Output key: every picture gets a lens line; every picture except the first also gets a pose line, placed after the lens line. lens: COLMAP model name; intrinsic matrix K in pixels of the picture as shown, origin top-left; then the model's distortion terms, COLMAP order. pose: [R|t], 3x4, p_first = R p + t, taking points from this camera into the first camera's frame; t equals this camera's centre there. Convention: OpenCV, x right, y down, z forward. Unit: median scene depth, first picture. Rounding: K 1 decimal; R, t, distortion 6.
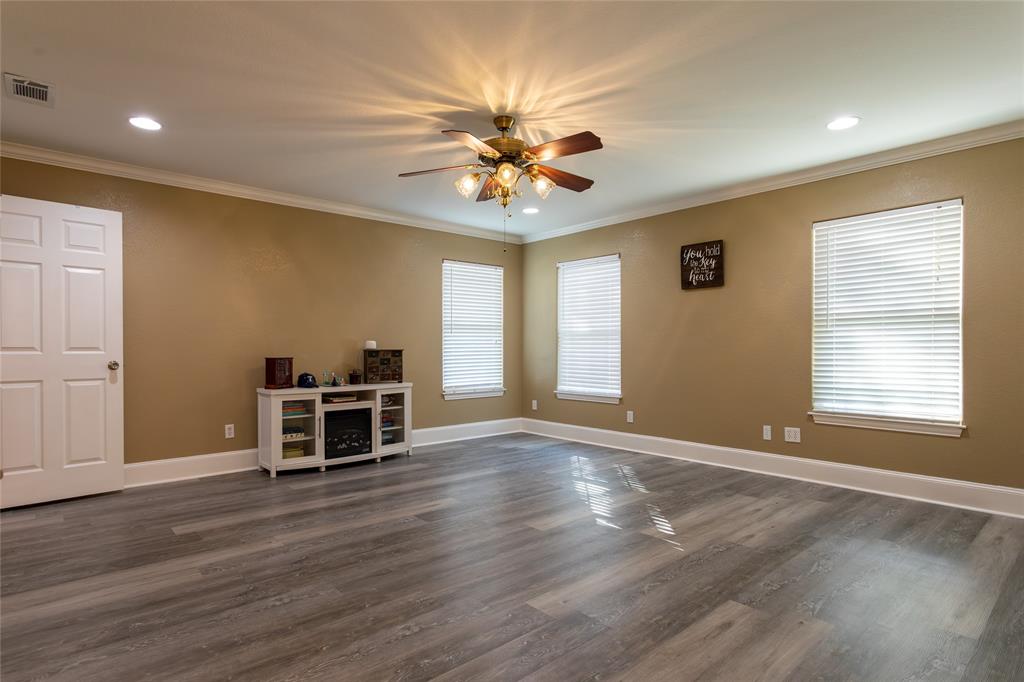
lens RADIAL K [[541.0, 0, 507.5], [0, 541.0, 351.9], [0, 0, 1]] dist [-0.004215, -0.000877]
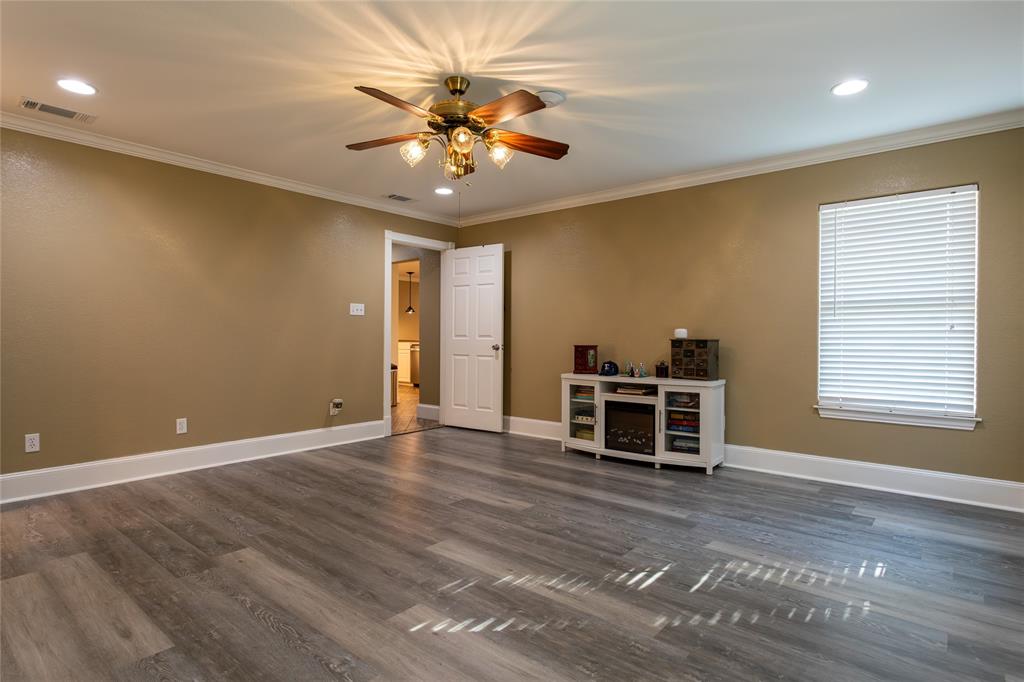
lens RADIAL K [[544.9, 0, 506.6], [0, 544.9, 336.6], [0, 0, 1]] dist [-0.005895, -0.000294]
pose [[0.130673, 0.002743, -0.991422, 0.661023], [-0.013753, 0.999905, 0.000953, -0.006230], [0.991330, 0.013510, 0.130698, 0.711503]]
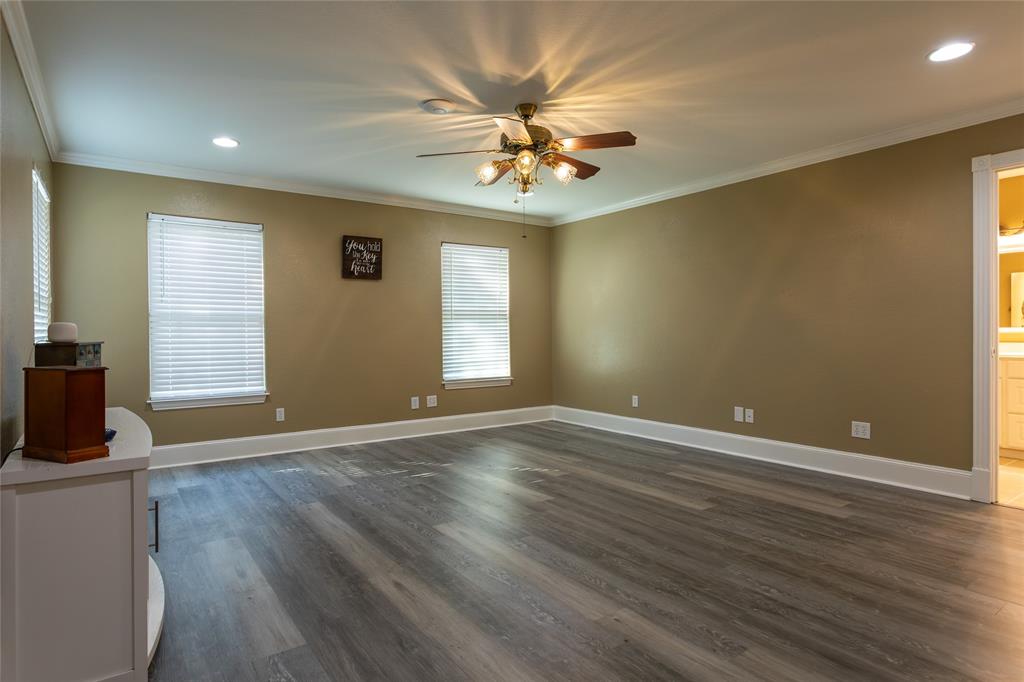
lens RADIAL K [[538.7, 0, 482.4], [0, 538.7, 335.3], [0, 0, 1]] dist [-0.002518, 0.000392]
pose [[0.127625, -0.004689, 0.991811, -0.741856], [0.015178, 0.999881, 0.002774, -0.007327], [-0.991706, 0.014700, 0.127681, 0.704675]]
